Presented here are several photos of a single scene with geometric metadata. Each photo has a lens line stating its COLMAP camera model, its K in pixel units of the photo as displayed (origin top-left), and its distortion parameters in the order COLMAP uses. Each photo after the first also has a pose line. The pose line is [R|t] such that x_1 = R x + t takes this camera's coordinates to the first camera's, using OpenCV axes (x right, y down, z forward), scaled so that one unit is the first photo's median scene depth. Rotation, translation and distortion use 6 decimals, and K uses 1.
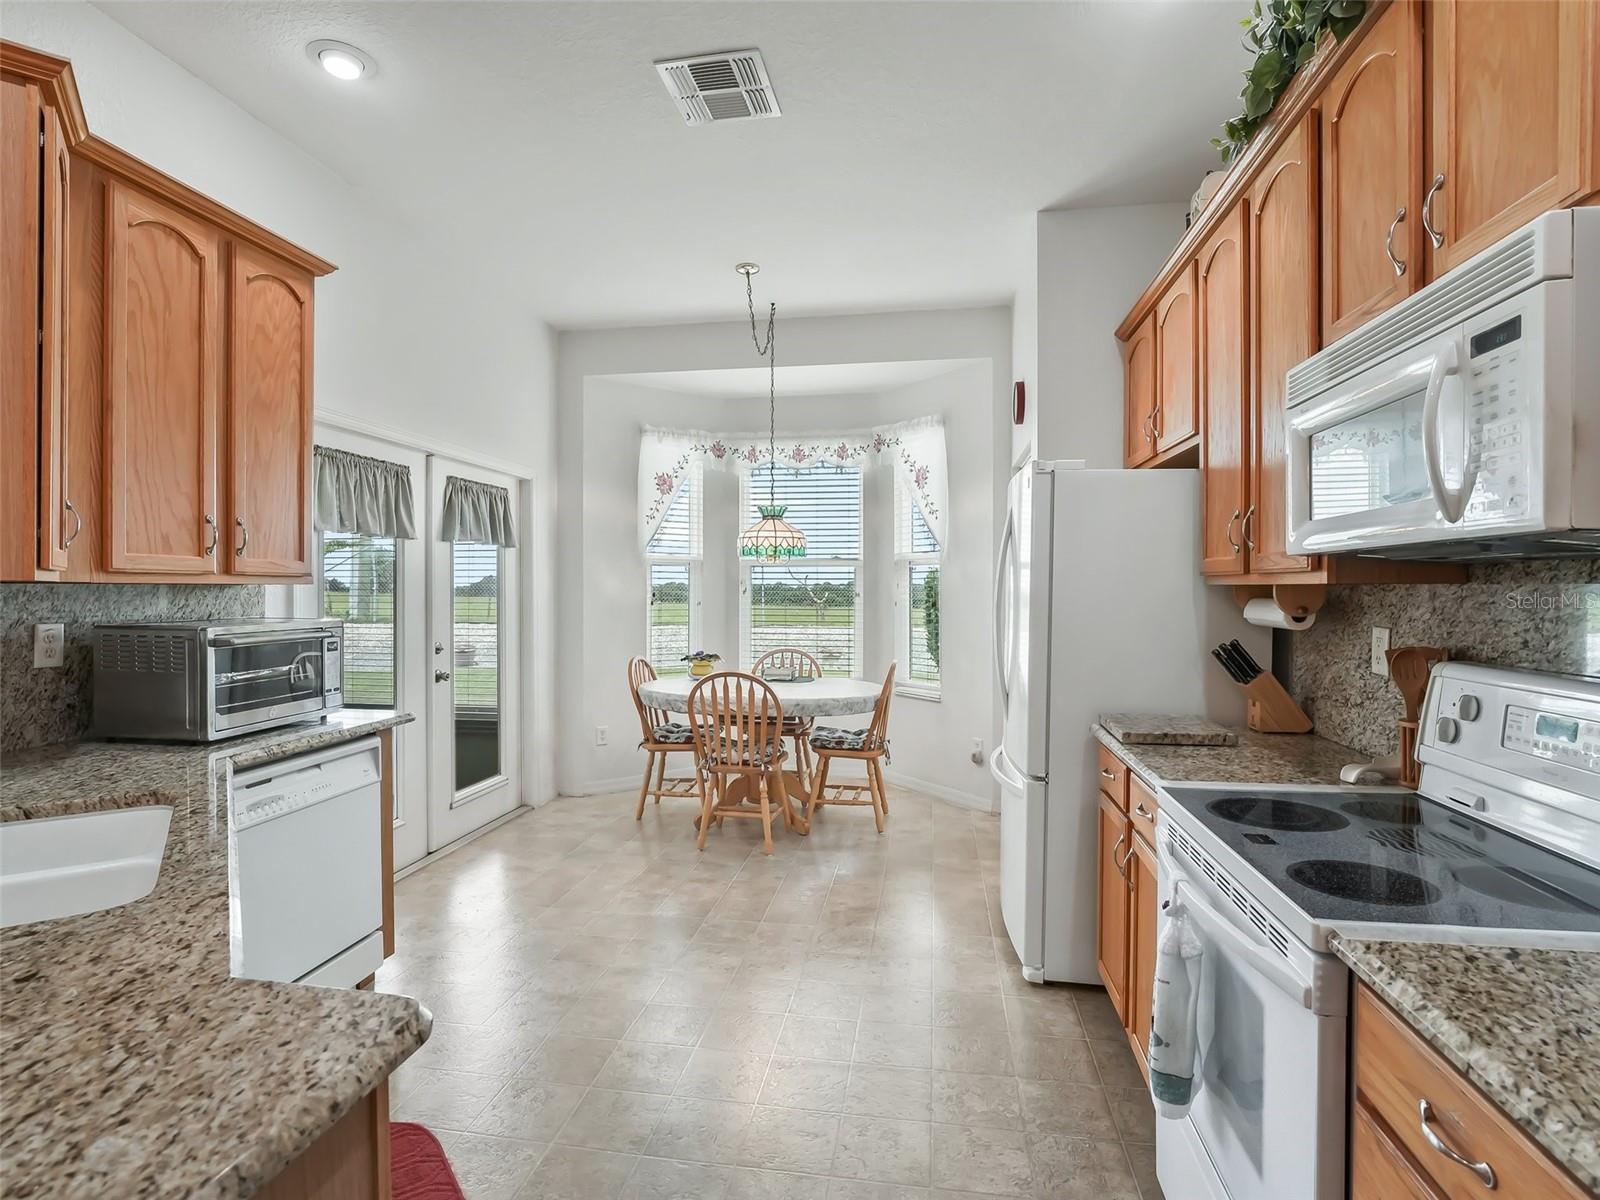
lens RADIAL K [[812.1, 0, 806.9], [0, 812.1, 596.4], [0, 0, 1]] dist [-0.009675, 0.000433]
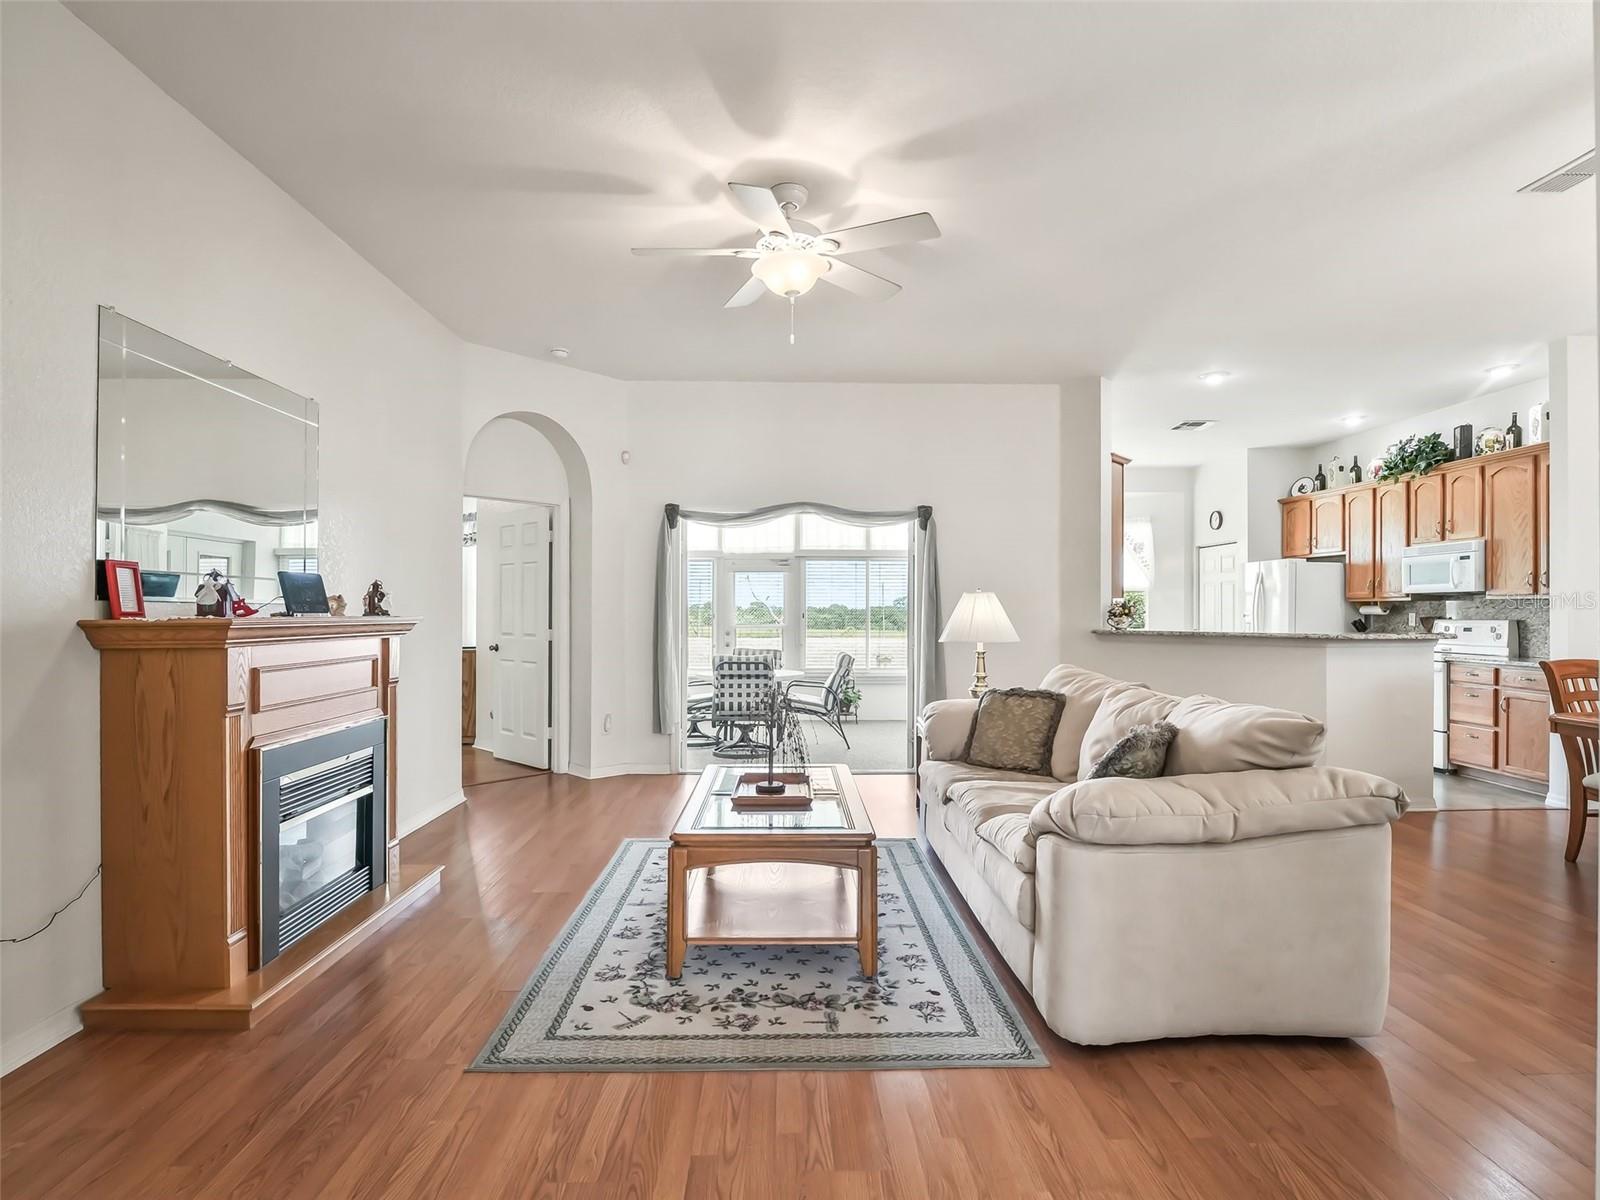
lens RADIAL K [[826.6, 0, 801.5], [0, 826.6, 608.3], [0, 0, 1]] dist [-0.014077, -0.000687]
pose [[0.983610, 0.001779, 0.180298, -1.182048], [0.000278, 0.999935, -0.011379, 0.026597], [-0.180307, 0.011243, 0.983546, -0.947781]]
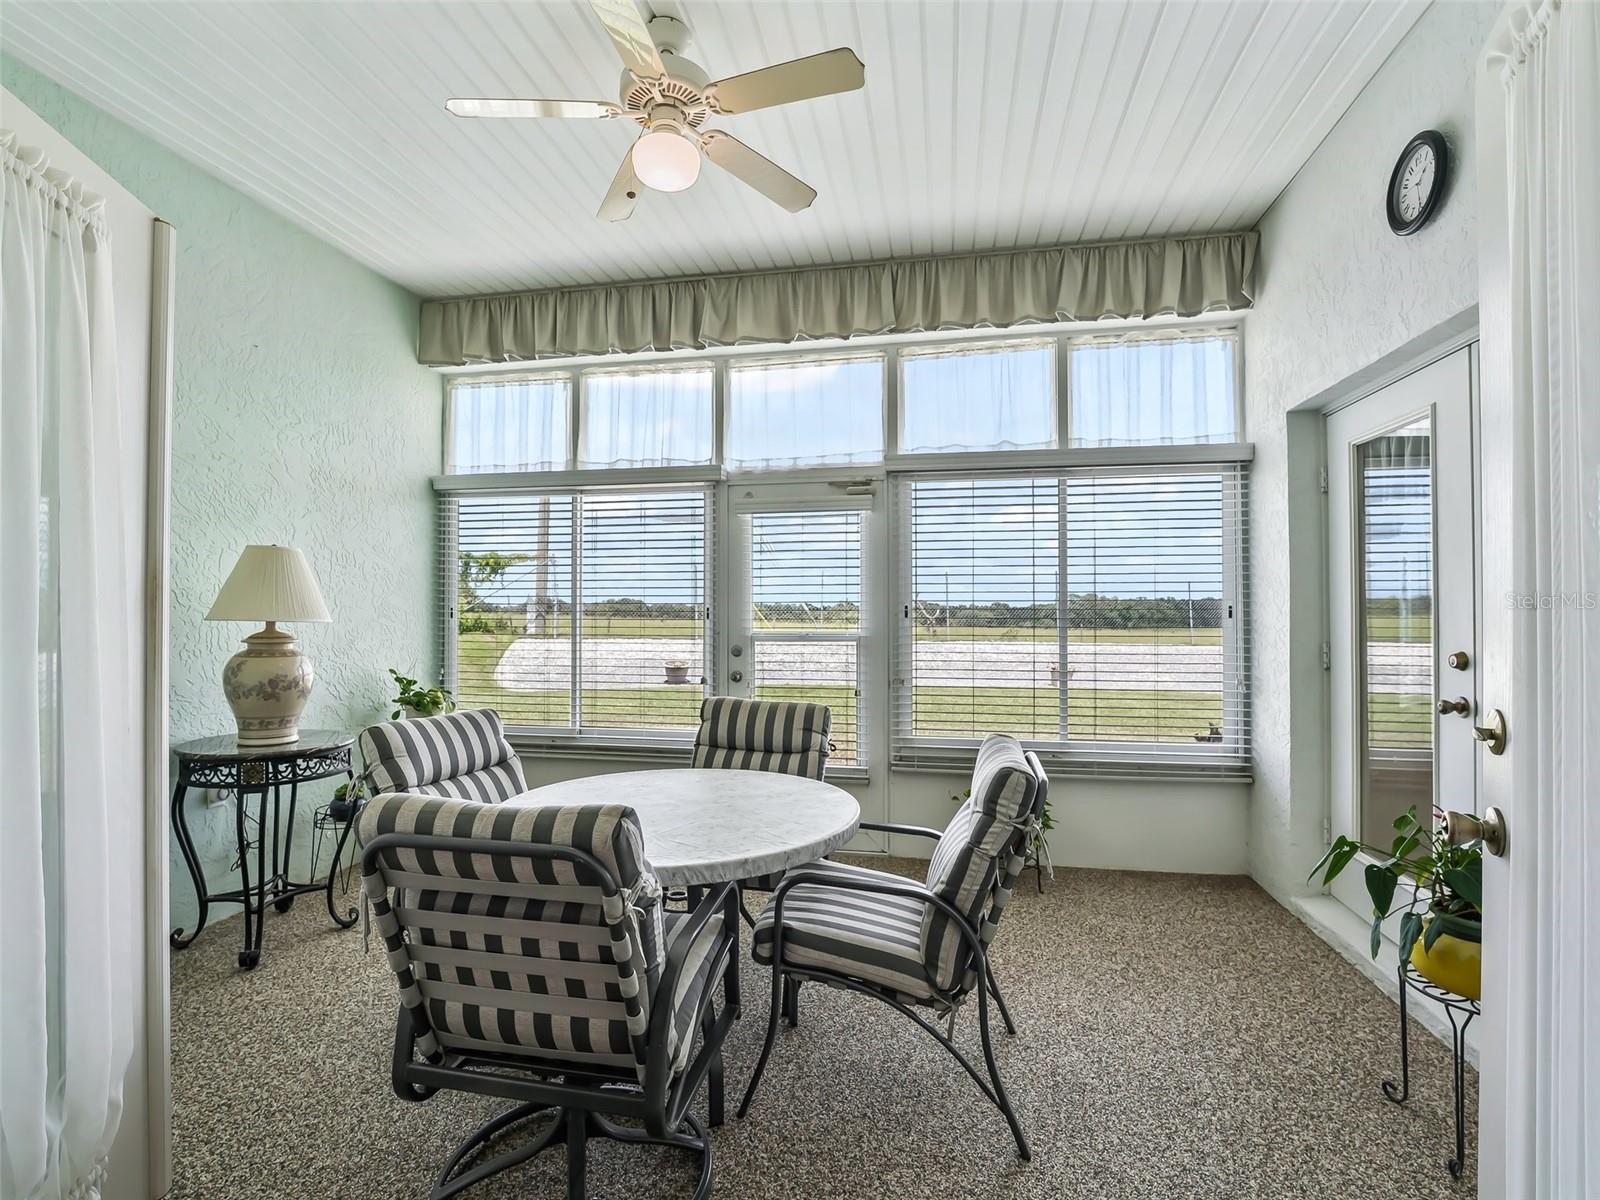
lens RADIAL K [[762.9, 0, 803.1], [0, 762.9, 601.9], [0, 0, 1]] dist [-0.021947, 0.000241]
pose [[0.999577, -0.003330, -0.028896, -0.867652], [0.002784, 0.999817, -0.018916, 0.025567], [0.028954, 0.018827, 0.999403, 0.371045]]
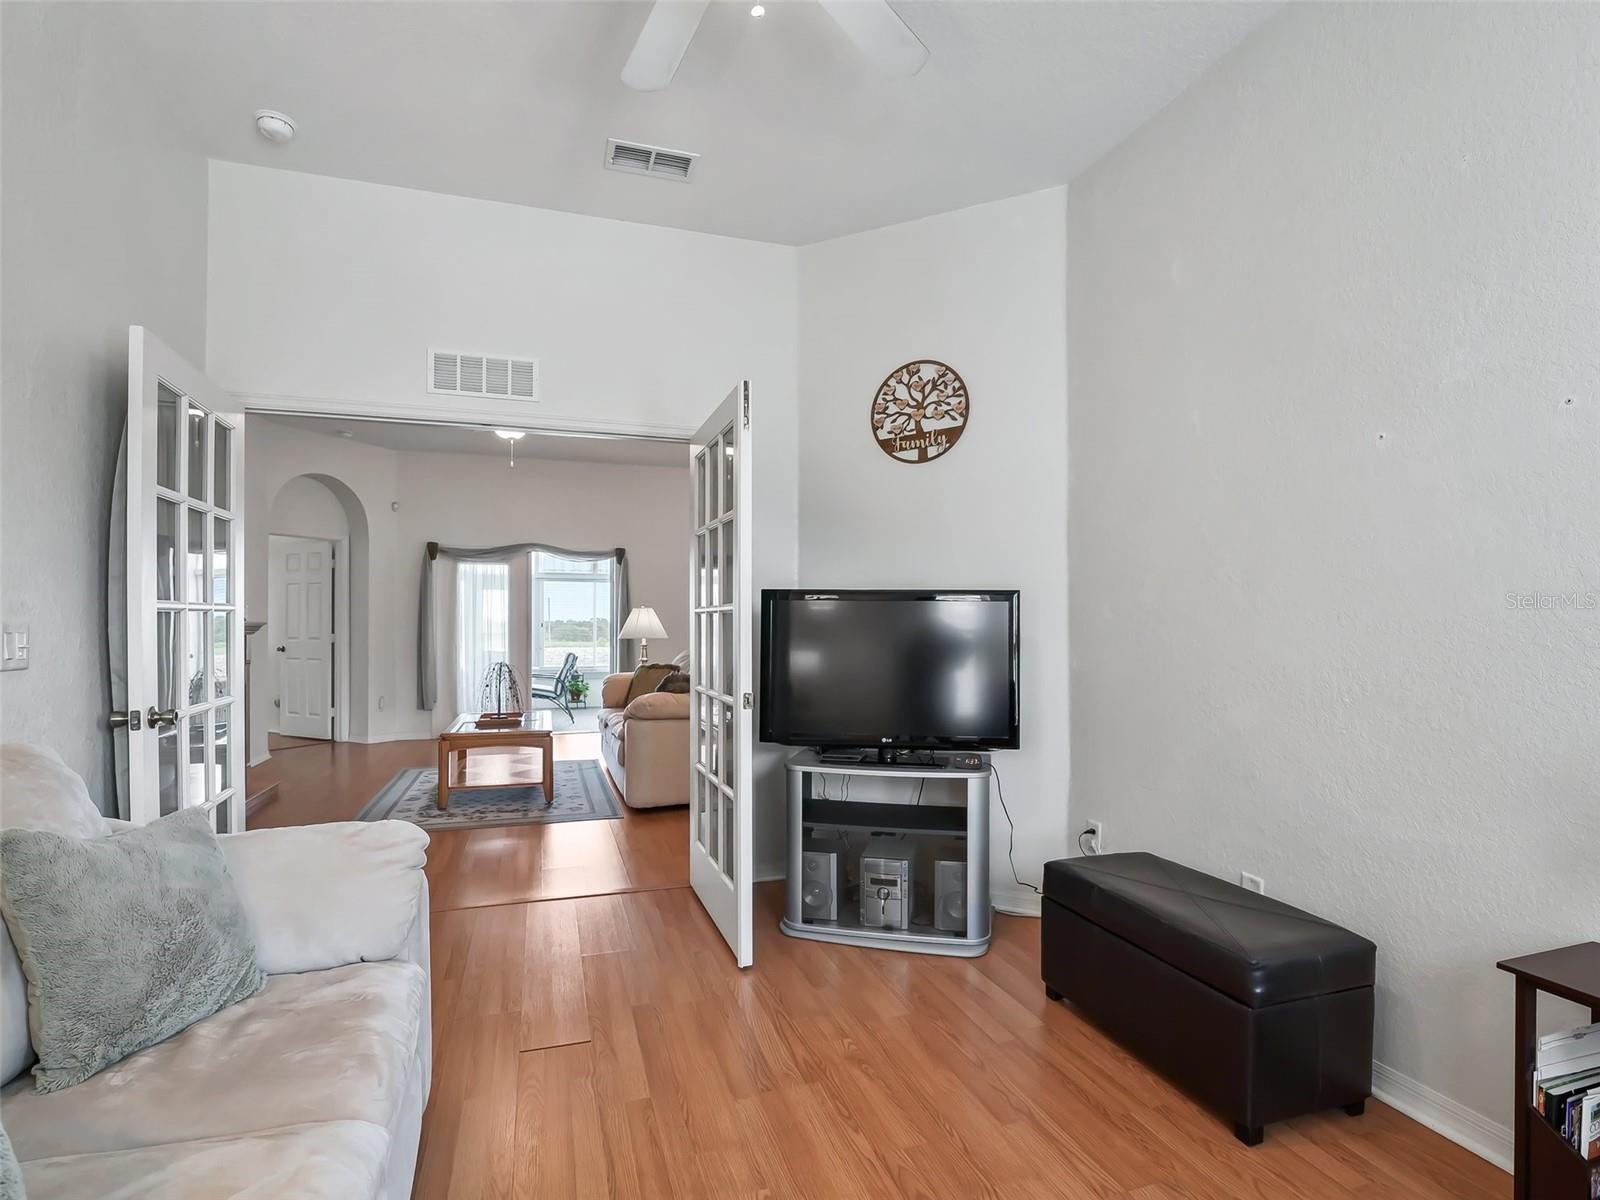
lens RADIAL K [[803.2, 0, 797.5], [0, 803.2, 631.2], [0, 0, 1]] dist [-0.001246, -0.000041]
pose [[0.893401, -0.004914, 0.449233, -1.225008], [0.004855, 0.999987, 0.001282, 0.042205], [-0.449234, 0.001036, 0.893414, -1.578550]]
